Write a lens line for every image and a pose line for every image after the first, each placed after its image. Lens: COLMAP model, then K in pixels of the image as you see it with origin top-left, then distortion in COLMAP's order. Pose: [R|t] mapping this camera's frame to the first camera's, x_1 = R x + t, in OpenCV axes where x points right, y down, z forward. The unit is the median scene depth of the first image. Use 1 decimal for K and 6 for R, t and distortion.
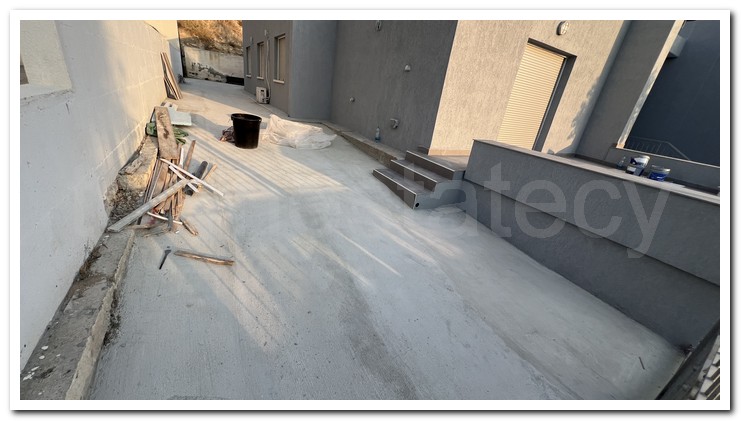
lens RADIAL K [[280.1, 0, 369.5], [0, 280.1, 210.7], [0, 0, 1]] dist [-0.002425, 0.000176]
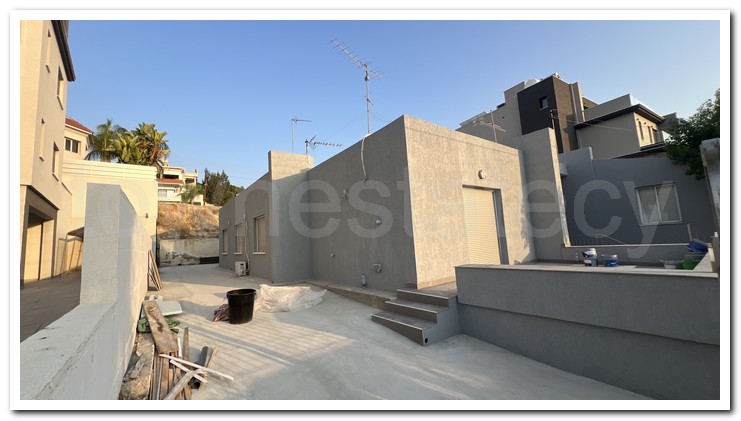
lens RADIAL K [[280.1, 0, 370.5], [0, 280.1, 210.3], [0, 0, 1]] dist [-0.002425, 0.000176]
pose [[0.972307, -0.180459, 0.148508, -0.070397], [0.229913, 0.852638, -0.469201, 0.005052], [-0.041952, 0.490351, 0.870515, -0.073310]]
